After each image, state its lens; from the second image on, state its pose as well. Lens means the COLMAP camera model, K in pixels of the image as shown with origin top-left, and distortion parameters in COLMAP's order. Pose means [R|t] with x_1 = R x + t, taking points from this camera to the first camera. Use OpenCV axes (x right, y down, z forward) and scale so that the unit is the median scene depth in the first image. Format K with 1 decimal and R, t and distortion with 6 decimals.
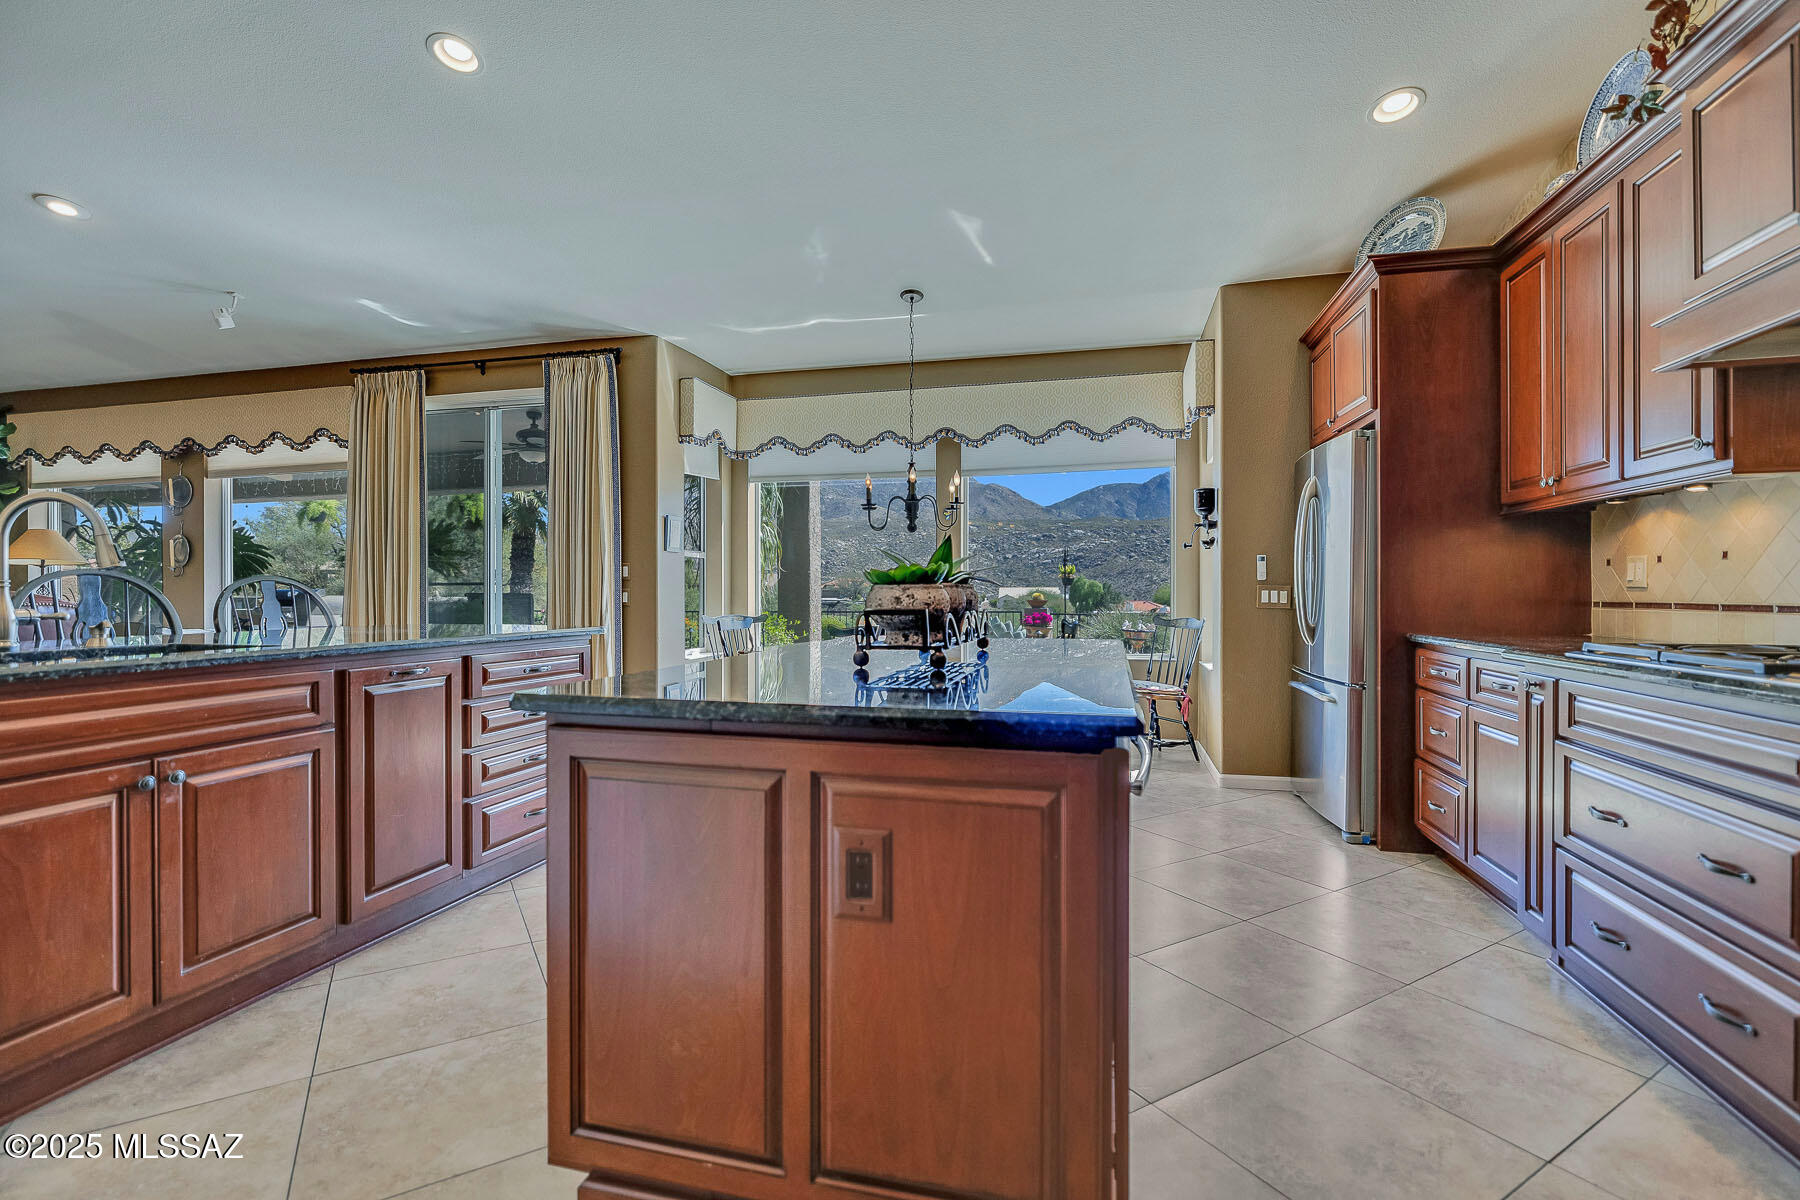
lens RADIAL K [[738.7, 0, 936.8], [0, 738.7, 578.1], [0, 0, 1]] dist [0.001166, 0.000179]
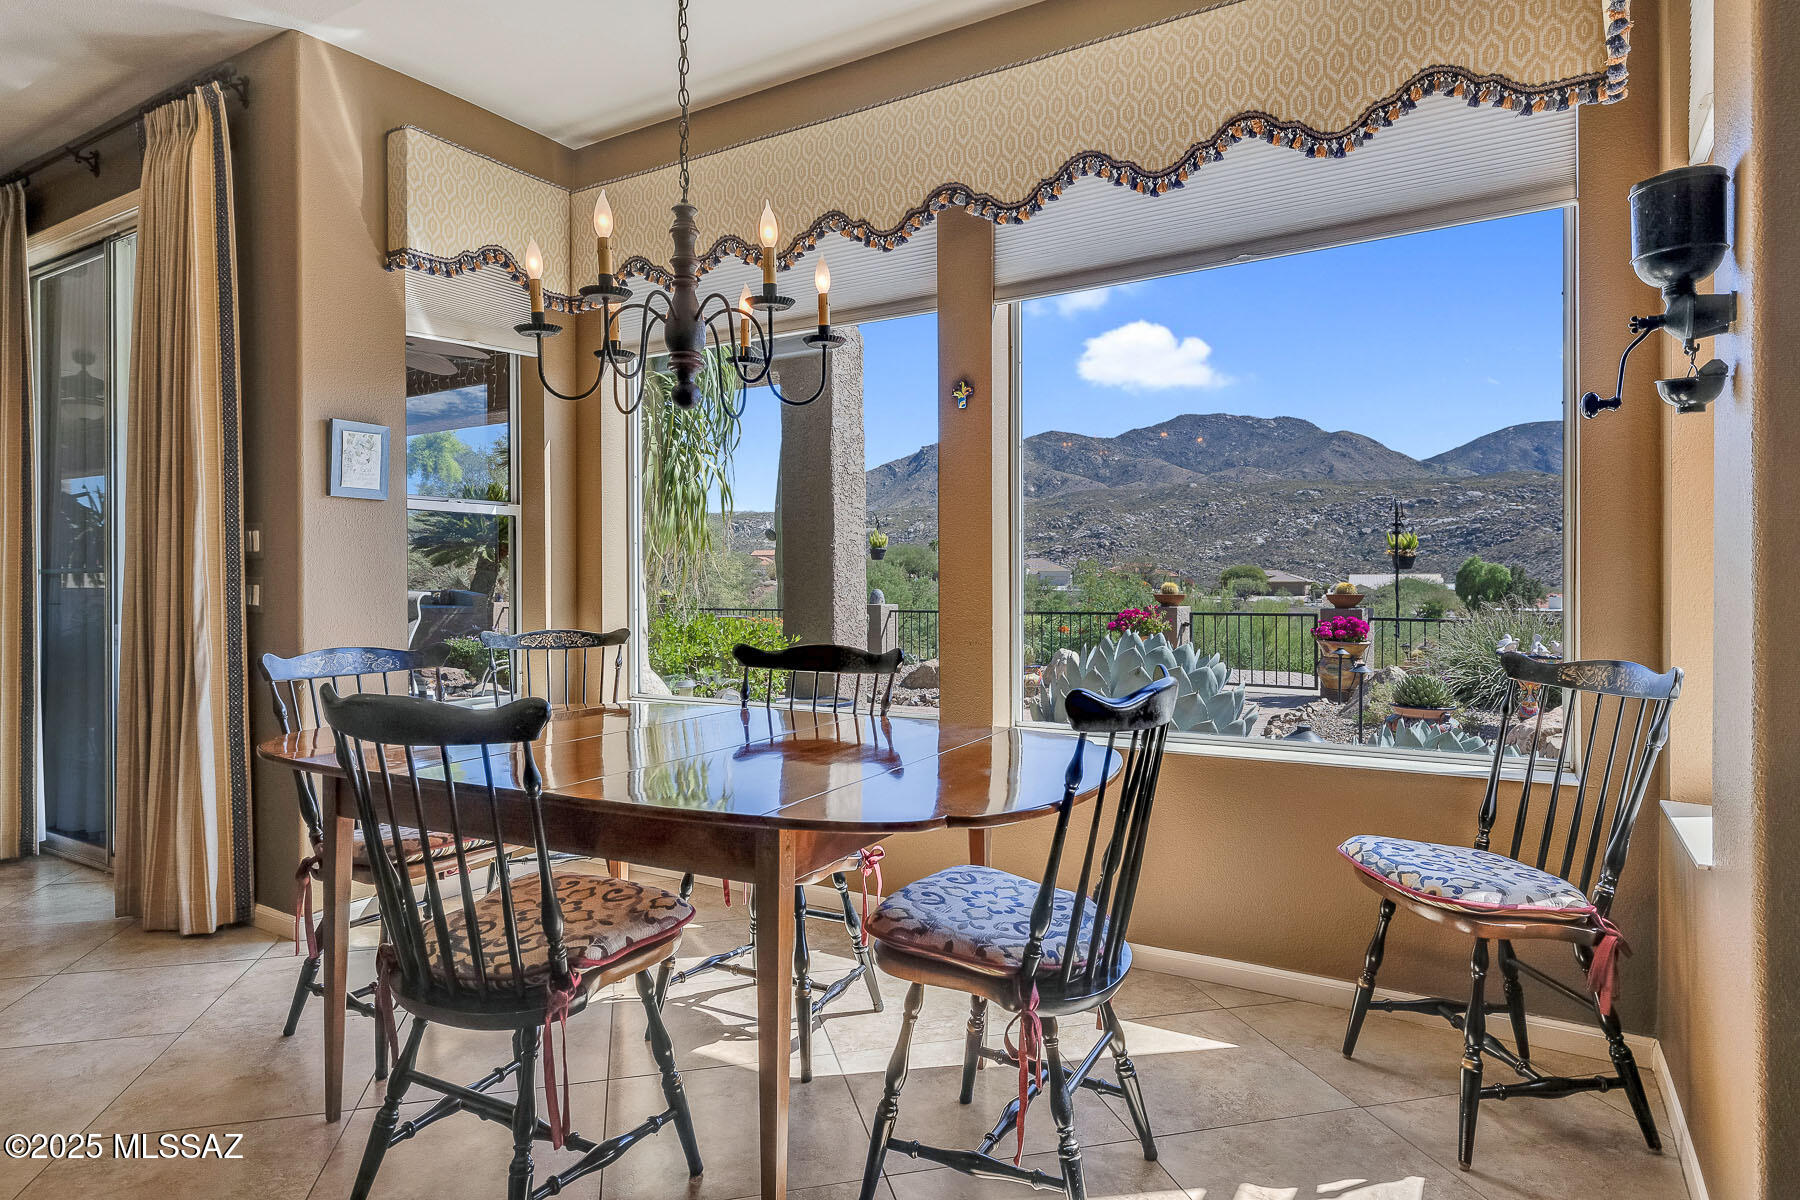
lens RADIAL K [[953.1, 0, 979.2], [0, 953.1, 574.2], [0, 0, 1]] dist [-0.000210, 0.000721]
pose [[0.958200, -0.006152, -0.286032, 0.190632], [0.009290, 0.999911, 0.009615, 0.010080], [0.285947, -0.011870, 0.958172, 0.520557]]
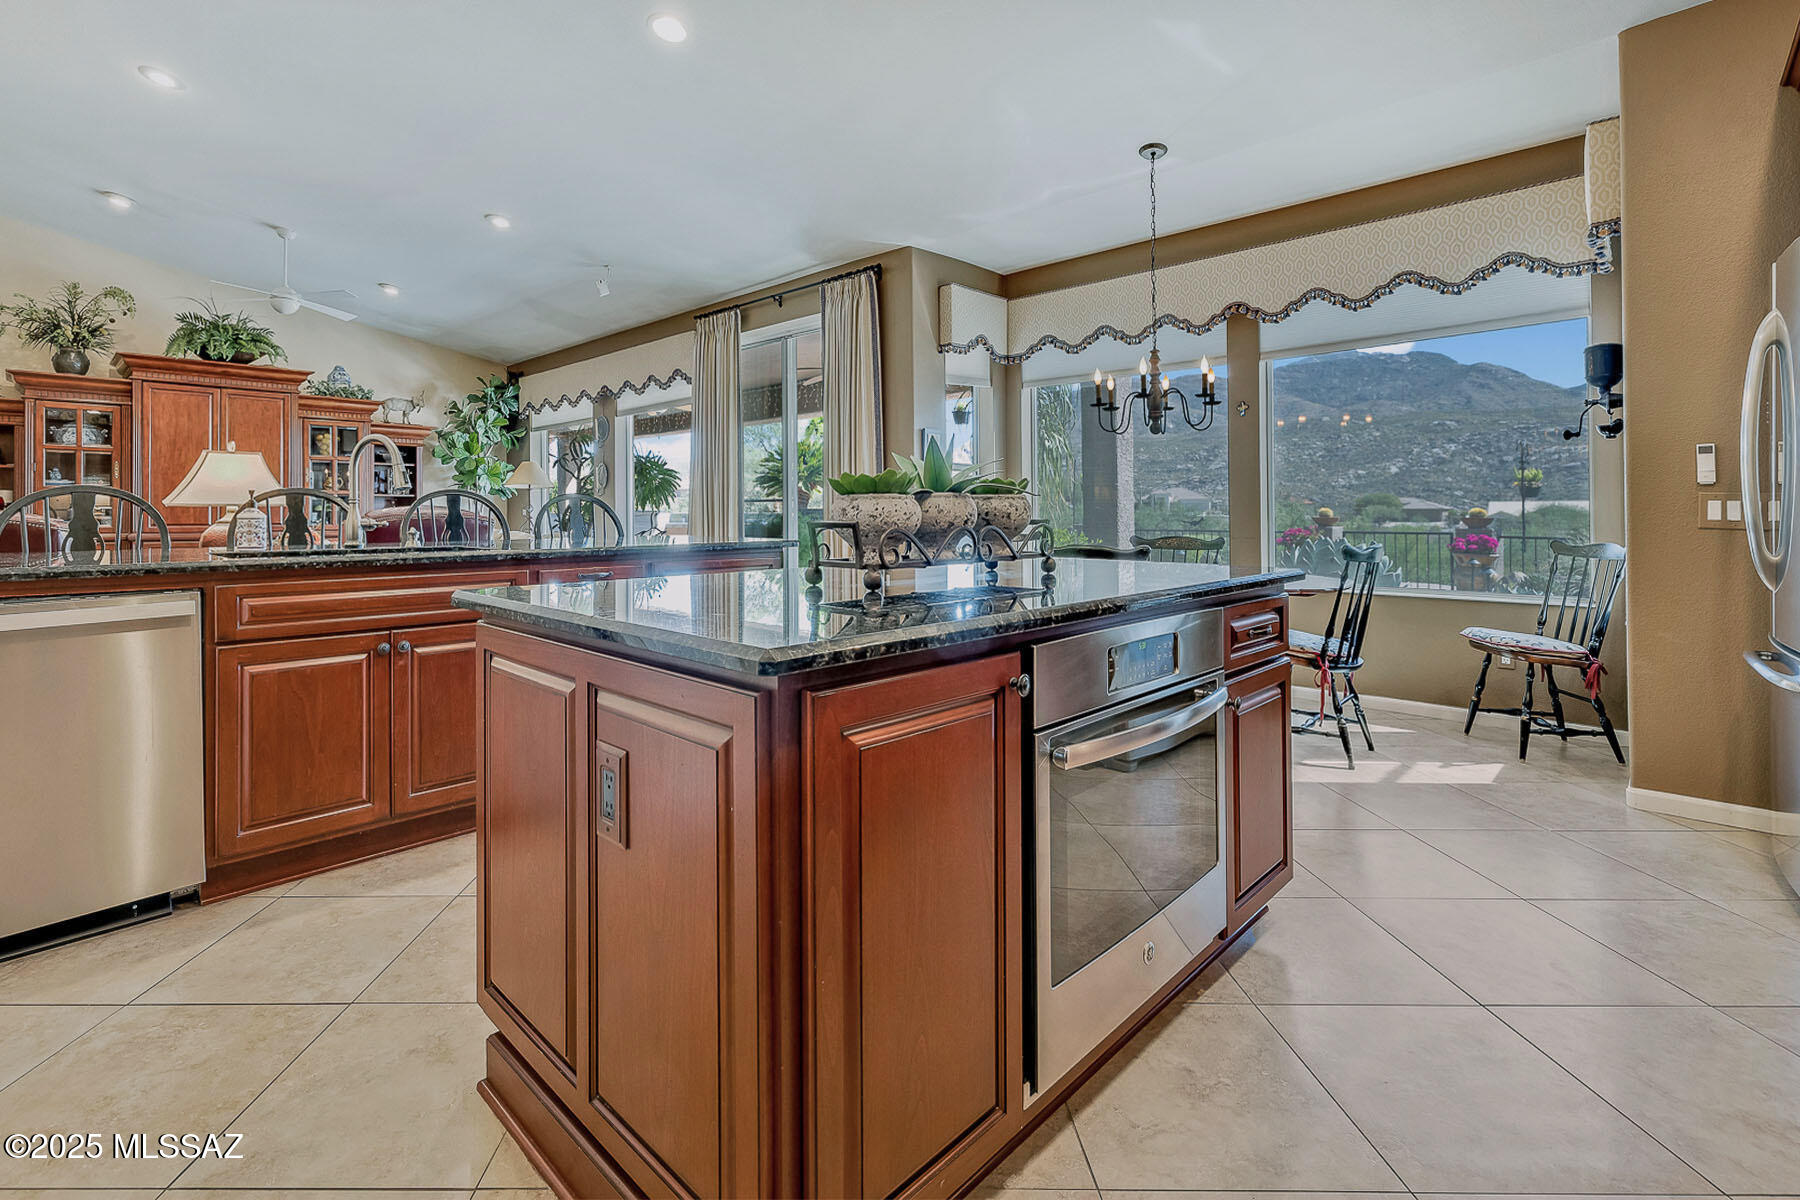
lens RADIAL K [[824.9, 0, 935.4], [0, 824.9, 487.8], [0, 0, 1]] dist [0.003557, 0.001033]
pose [[0.872433, -0.015057, -0.488501, 0.172720], [0.011886, 0.999883, -0.009591, 0.003779], [0.488589, 0.002561, 0.872511, 0.057344]]
